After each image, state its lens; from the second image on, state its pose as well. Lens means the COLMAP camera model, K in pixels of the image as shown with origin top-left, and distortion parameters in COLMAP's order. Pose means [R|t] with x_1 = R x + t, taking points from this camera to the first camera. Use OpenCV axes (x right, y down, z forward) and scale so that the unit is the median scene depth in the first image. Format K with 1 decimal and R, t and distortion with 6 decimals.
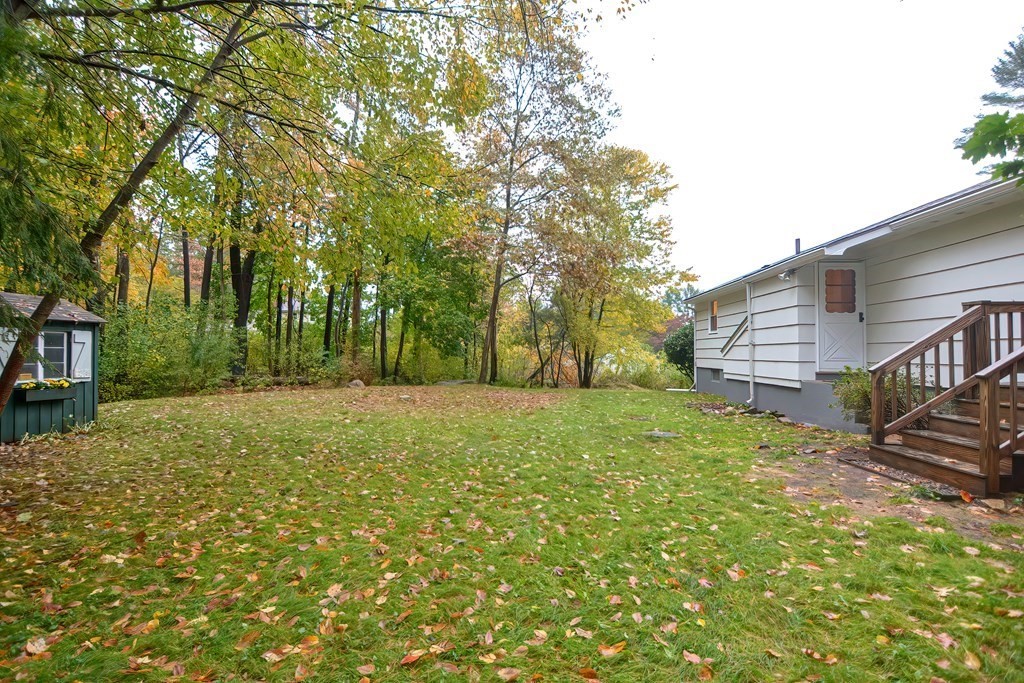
lens RADIAL K [[491.0, 0, 508.4], [0, 491.0, 339.4], [0, 0, 1]] dist [-0.004763, -0.001900]
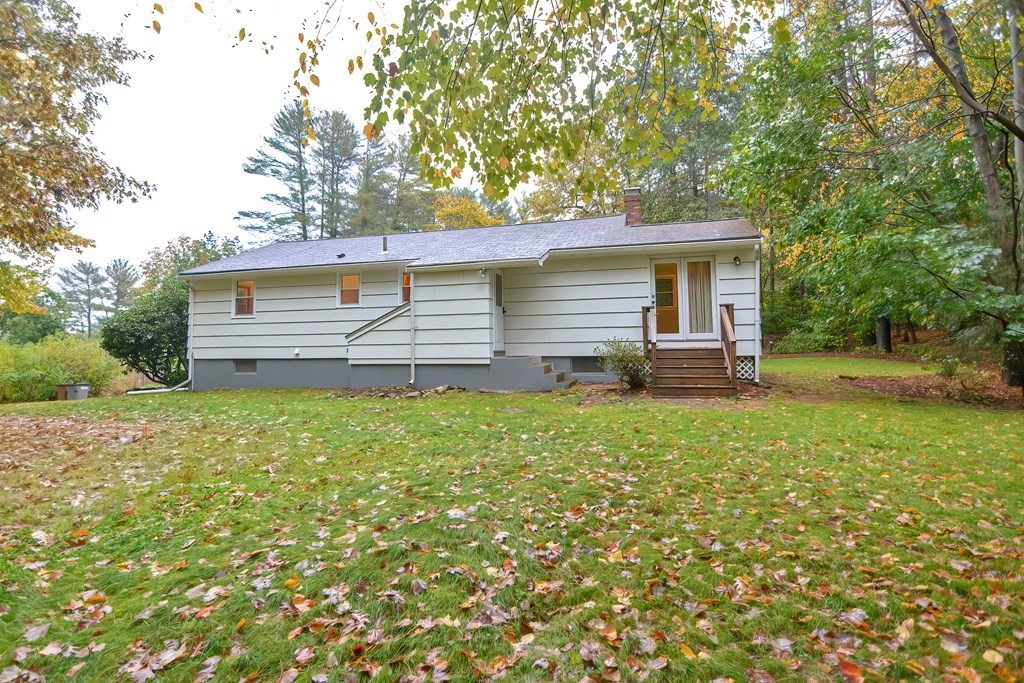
lens RADIAL K [[491.0, 0, 508.4], [0, 491.0, 339.4], [0, 0, 1]] dist [-0.004763, -0.001900]
pose [[0.193875, 0.002256, 0.981024, -0.558204], [-0.010007, 0.999950, -0.000322, 0.032607], [-0.980975, -0.009754, 0.193888, 0.614805]]
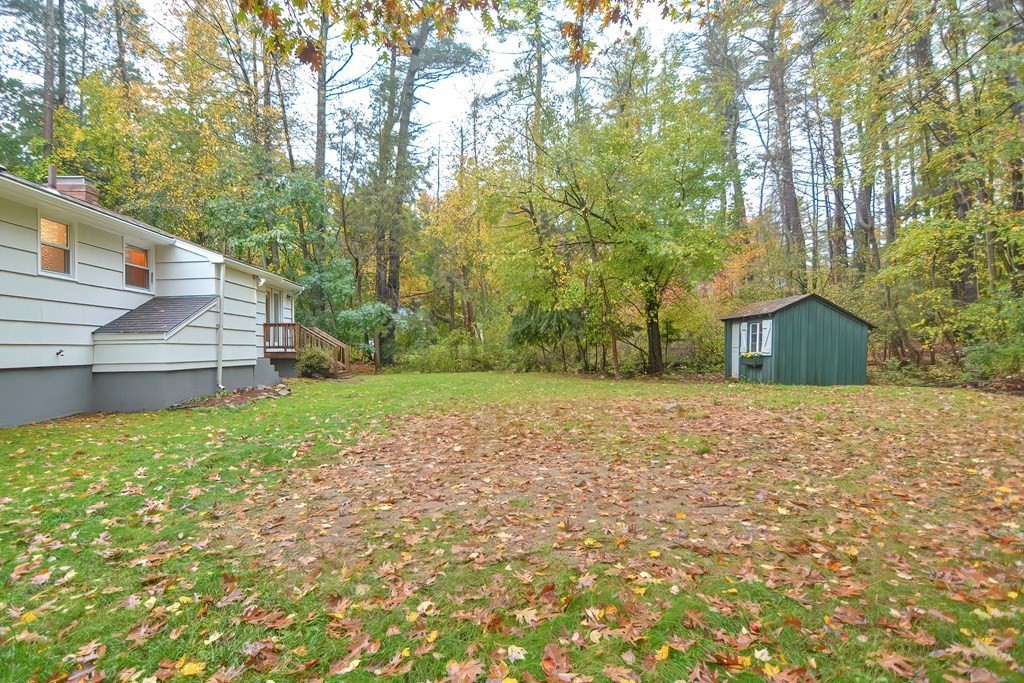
lens RADIAL K [[491.0, 0, 508.4], [0, 491.0, 339.4], [0, 0, 1]] dist [-0.004763, -0.001900]
pose [[-0.992598, 0.007042, -0.121246, 0.062628], [0.012941, 0.998767, -0.047934, 0.091841], [0.120759, -0.049148, -0.991464, 2.145133]]
